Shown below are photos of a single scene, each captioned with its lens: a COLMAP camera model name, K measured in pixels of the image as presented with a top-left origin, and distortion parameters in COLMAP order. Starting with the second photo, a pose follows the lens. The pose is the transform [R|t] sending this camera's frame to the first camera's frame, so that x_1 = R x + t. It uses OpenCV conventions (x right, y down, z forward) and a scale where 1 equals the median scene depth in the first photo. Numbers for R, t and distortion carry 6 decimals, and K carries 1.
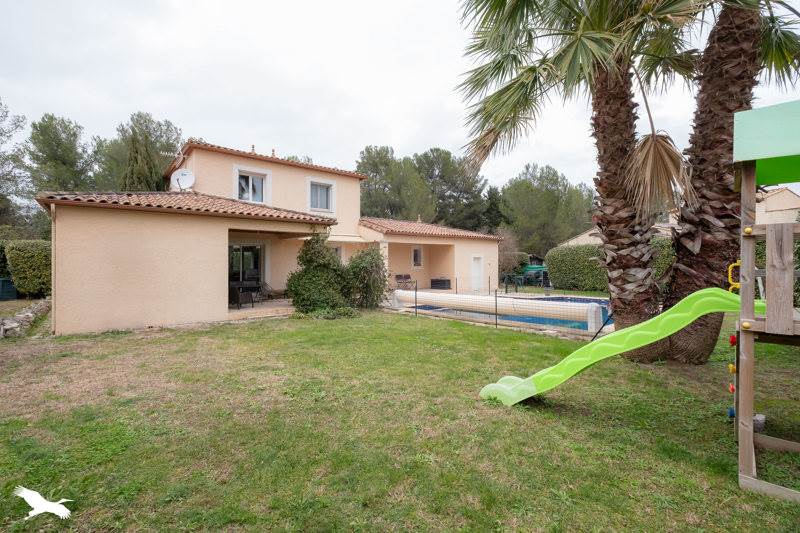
lens RADIAL K [[339.9, 0, 400.0], [0, 339.9, 266.9], [0, 0, 1]] dist [0.014399, -0.000085]
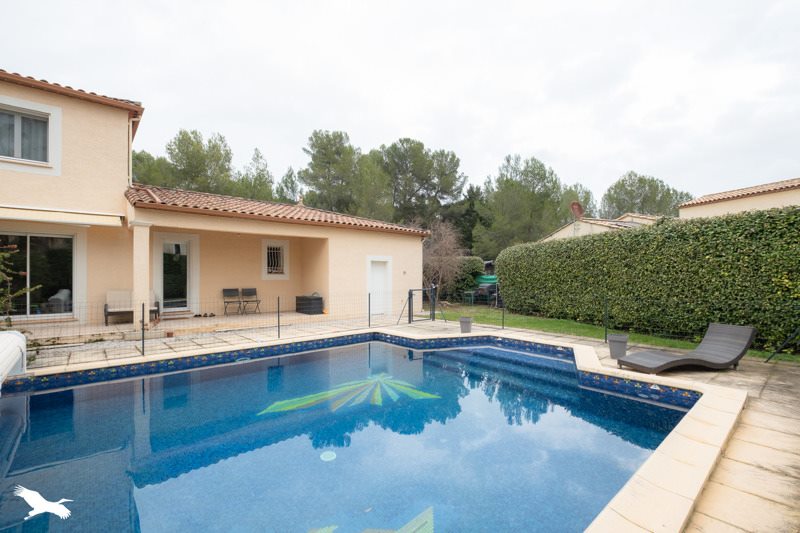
lens RADIAL K [[367.5, 0, 395.2], [0, 367.5, 270.6], [0, 0, 1]] dist [0.006434, 0.000137]
pose [[0.999769, 0.007964, 0.019946, 0.079155], [-0.007552, 0.999758, -0.020660, 0.000980], [-0.020106, 0.020505, 0.999588, 0.110522]]
